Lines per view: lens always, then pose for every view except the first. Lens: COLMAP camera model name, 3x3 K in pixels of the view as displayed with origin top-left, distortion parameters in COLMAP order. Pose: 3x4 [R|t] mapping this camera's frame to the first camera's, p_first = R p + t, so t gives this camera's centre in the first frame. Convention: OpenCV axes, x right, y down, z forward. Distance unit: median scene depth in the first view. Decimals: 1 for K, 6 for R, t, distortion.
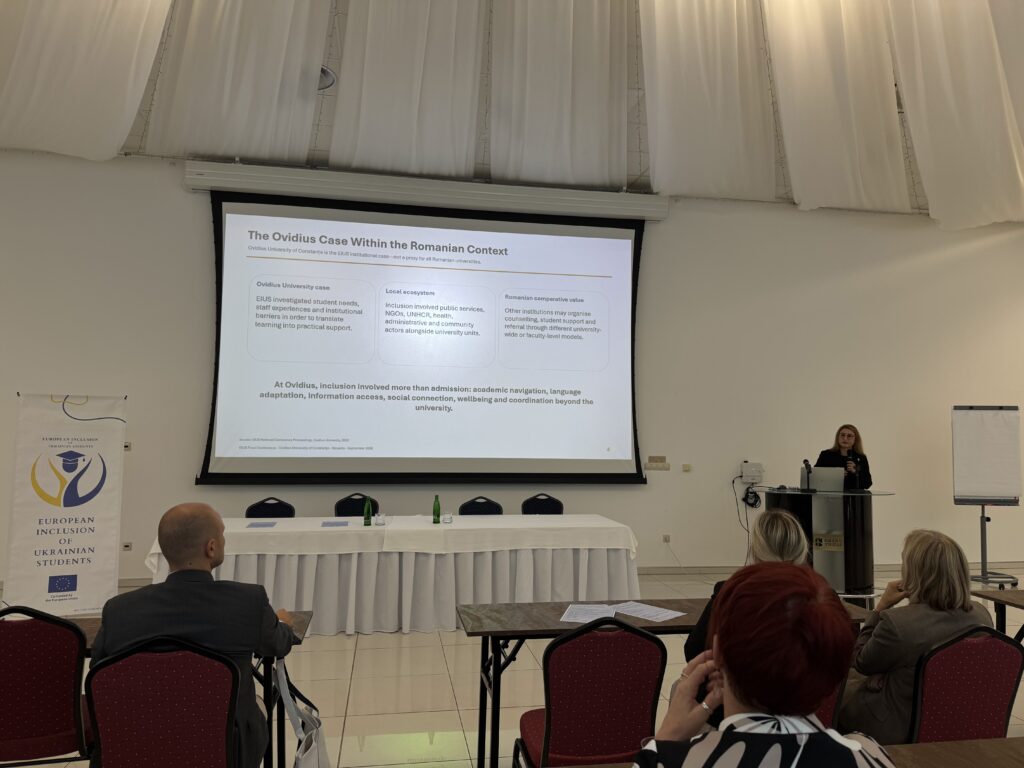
lens RADIAL K [[720.2, 0, 510.7], [0, 720.2, 386.5], [0, 0, 1]] dist [0.092698, -0.127313]
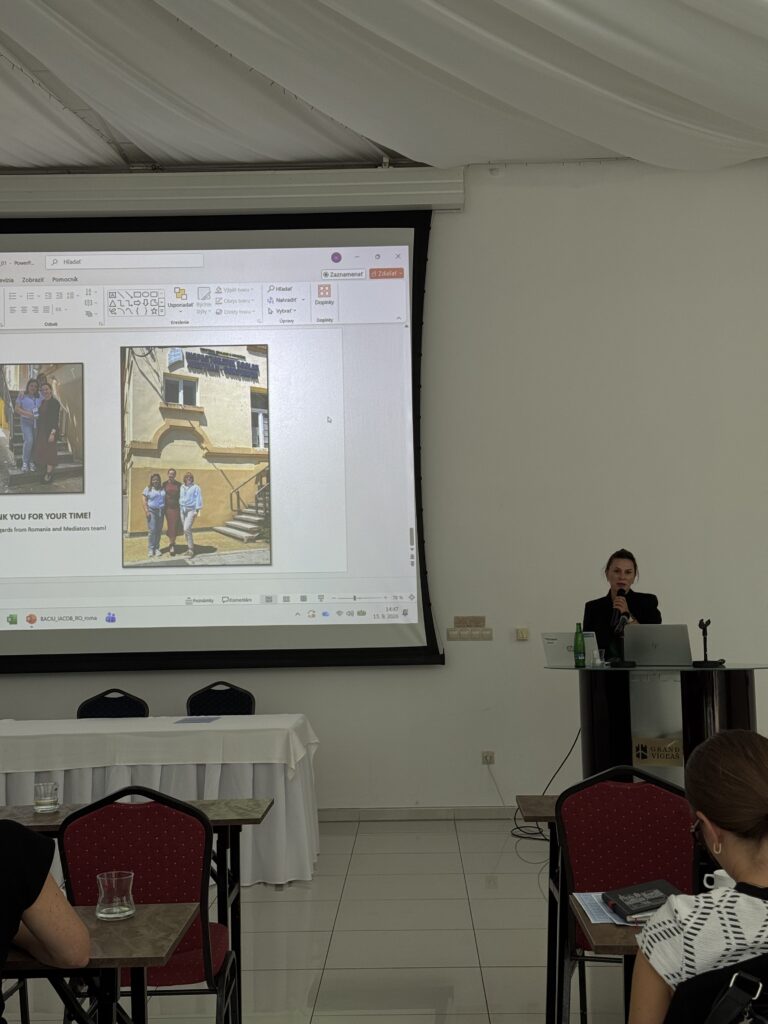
lens RADIAL K [[1465.1, 0, 381.6], [0, 1465.1, 499.1], [0, 0, 1]] dist [0.206661, -0.031380]
pose [[0.980800, -0.042986, -0.190218, 0.425627], [0.042688, 0.999072, -0.005664, 0.007144], [0.190285, -0.002565, 0.981725, -0.197847]]
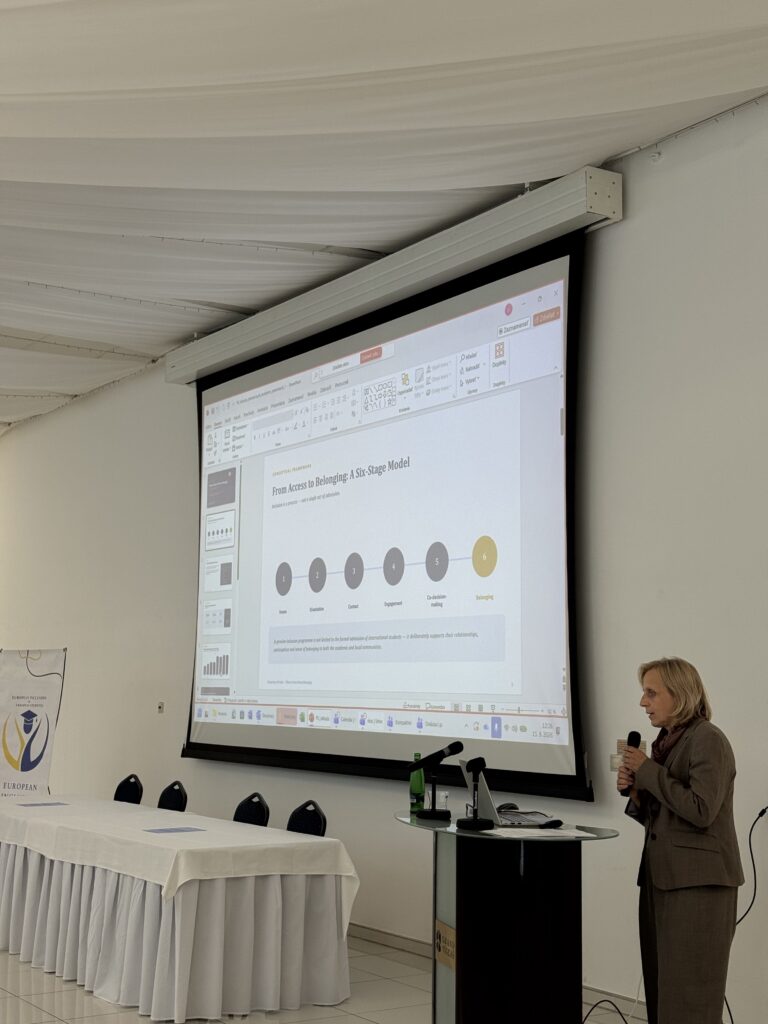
lens RADIAL K [[1424.3, 0, 384.0], [0, 1424.3, 512.0], [0, 0, 1]] dist [0.137390, -0.080089]
pose [[0.403428, -0.119435, -0.907183, 1.121658], [0.053322, 0.992828, -0.106998, 0.051254], [0.913457, -0.005207, 0.406903, 0.597382]]
